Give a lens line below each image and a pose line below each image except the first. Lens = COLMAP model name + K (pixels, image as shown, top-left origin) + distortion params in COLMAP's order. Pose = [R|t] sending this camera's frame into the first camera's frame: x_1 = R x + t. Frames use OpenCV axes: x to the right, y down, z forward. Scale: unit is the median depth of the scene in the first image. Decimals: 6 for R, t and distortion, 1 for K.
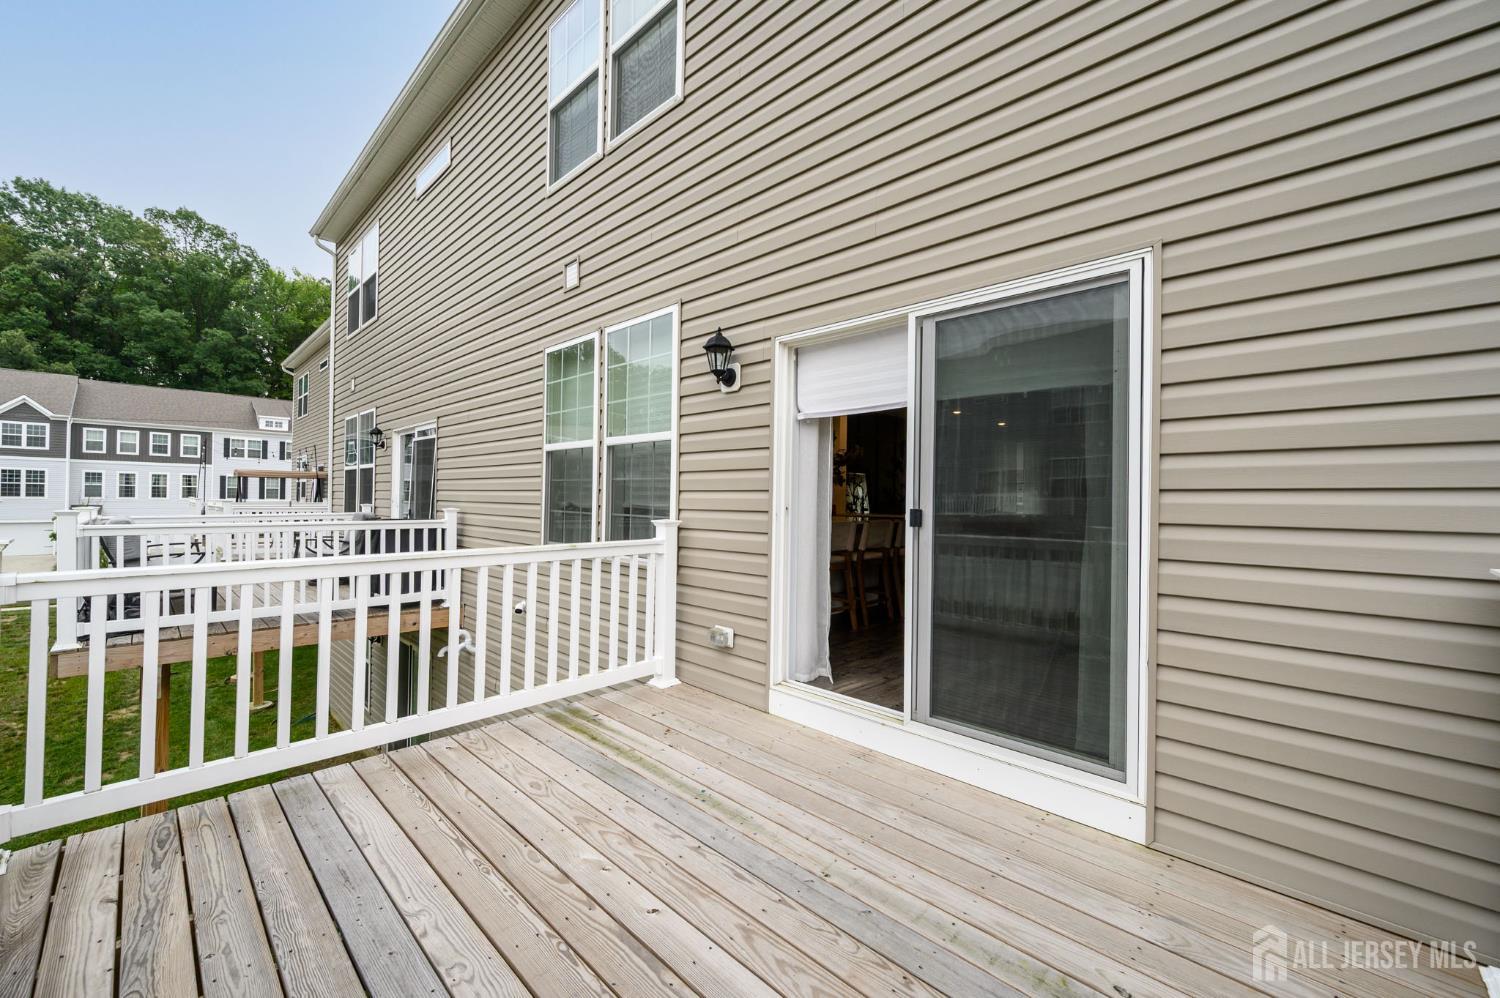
lens RADIAL K [[587.6, 0, 750.0], [0, 587.6, 499.0], [0, 0, 1]] dist [-0.001240, -0.000273]
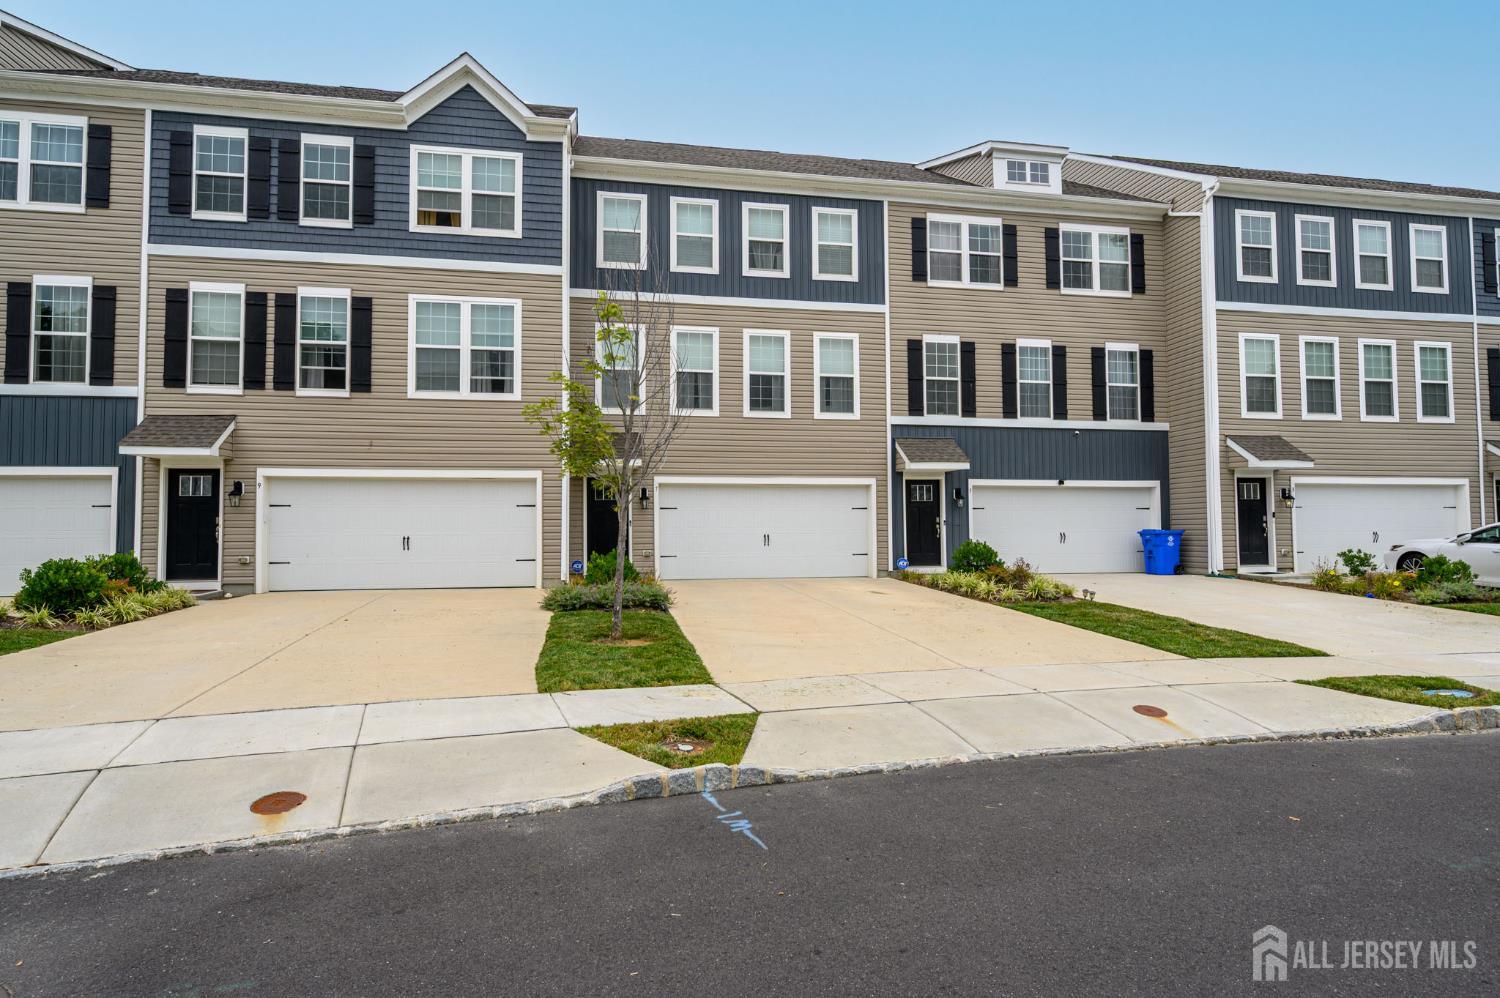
lens RADIAL K [[781.5, 0, 751.1], [0, 781.5, 533.6], [0, 0, 1]] dist [-0.008155, -0.000821]
pose [[0.804465, -0.042274, -0.592493, -0.760098], [0.026011, 0.999015, -0.035962, 0.074141], [0.593430, 0.013519, 0.804772, 0.654463]]
